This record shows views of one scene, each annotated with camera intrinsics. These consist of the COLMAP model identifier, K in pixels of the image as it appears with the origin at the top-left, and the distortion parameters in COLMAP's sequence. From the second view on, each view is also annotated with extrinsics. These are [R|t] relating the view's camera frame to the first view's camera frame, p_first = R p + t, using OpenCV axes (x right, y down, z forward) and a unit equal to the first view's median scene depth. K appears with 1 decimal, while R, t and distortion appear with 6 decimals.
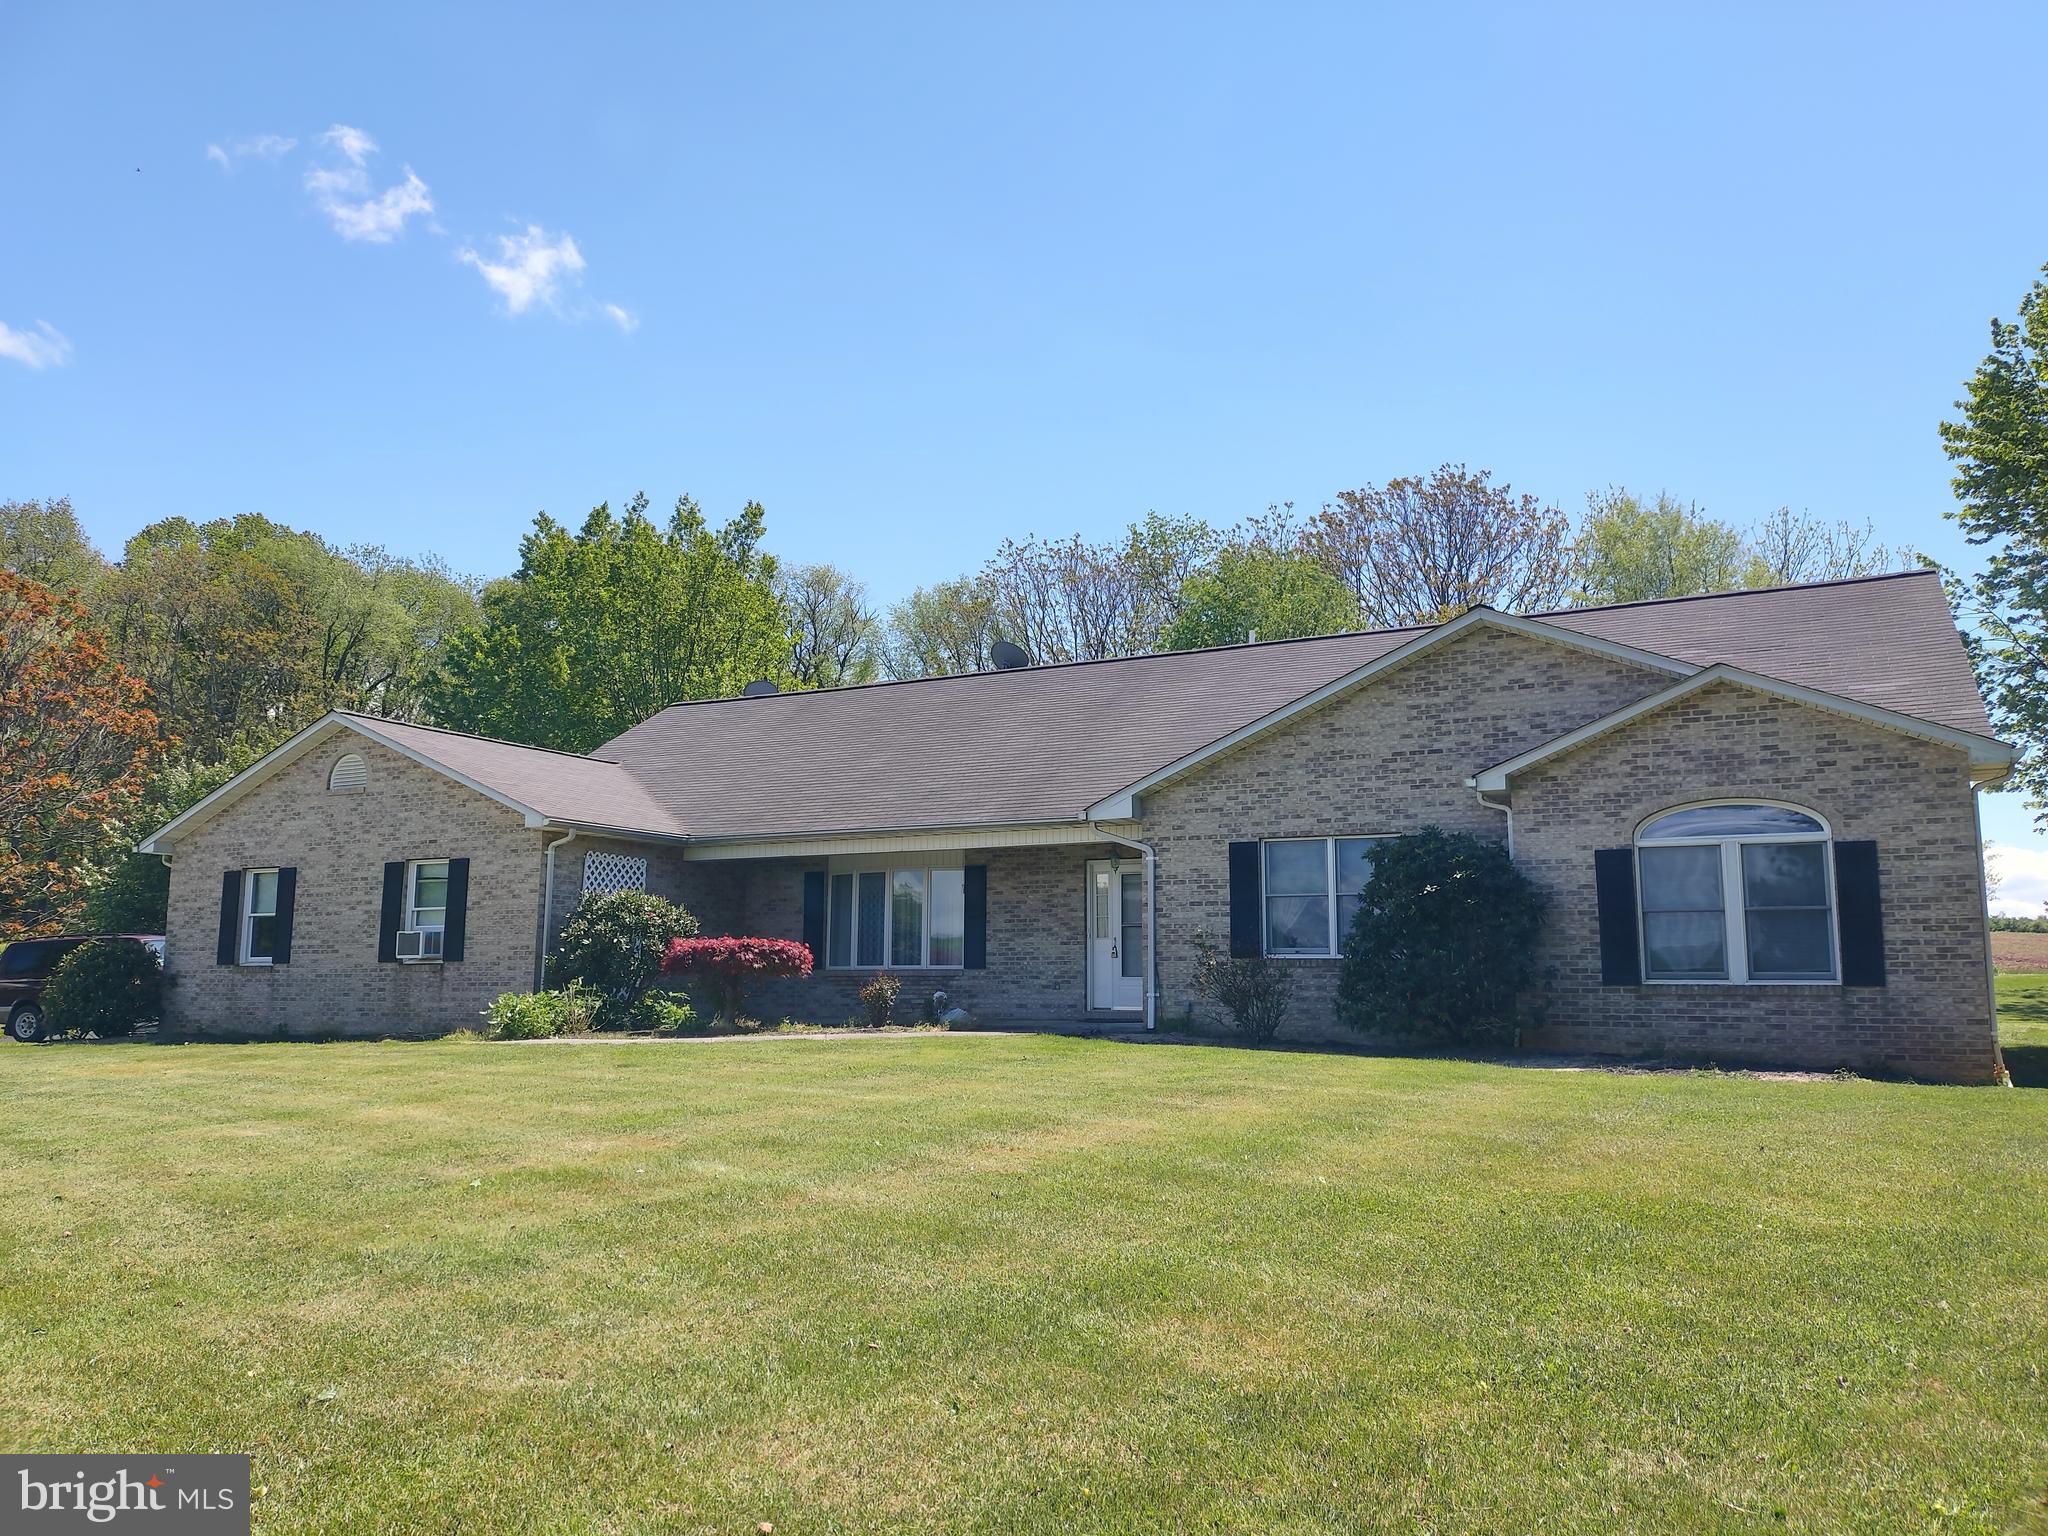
lens RADIAL K [[1506.1, 0, 1024.0], [0, 1506.1, 768.0], [0, 0, 1]] dist [0.119617, -0.213600]
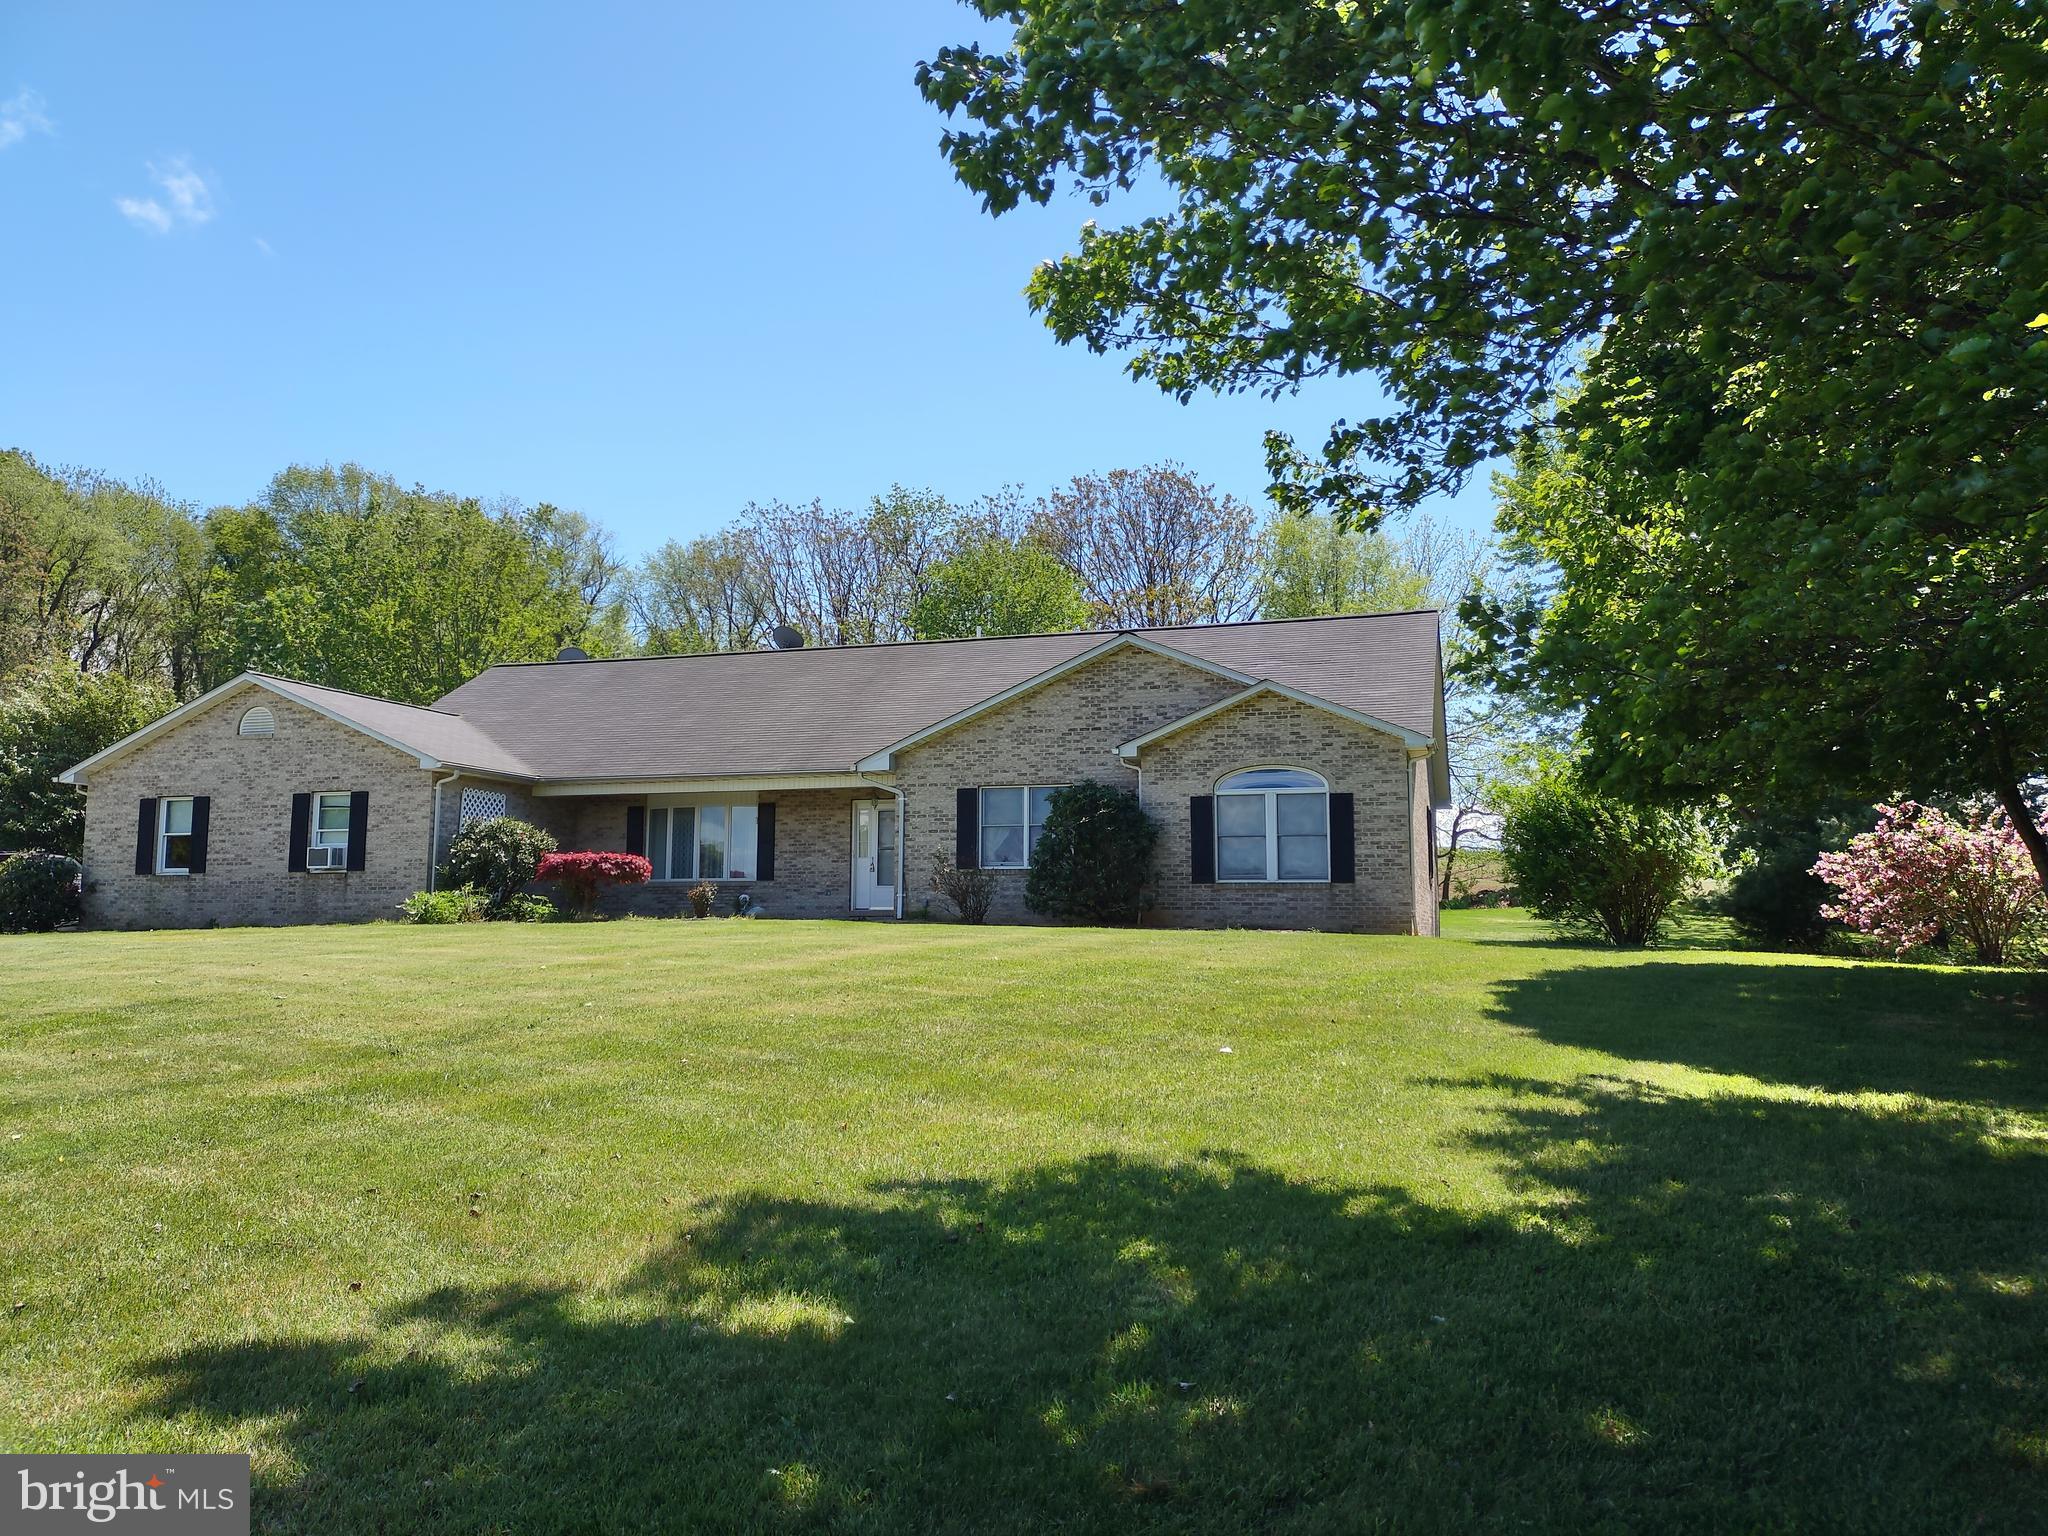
lens RADIAL K [[1506.1, 0, 1024.0], [0, 1506.1, 768.0], [0, 0, 1]] dist [0.119617, -0.213600]
pose [[0.984429, 0.017808, 0.174878, -0.047095], [-0.024214, 0.999109, 0.034567, -0.019089], [-0.174107, -0.038264, 0.983983, -0.377305]]
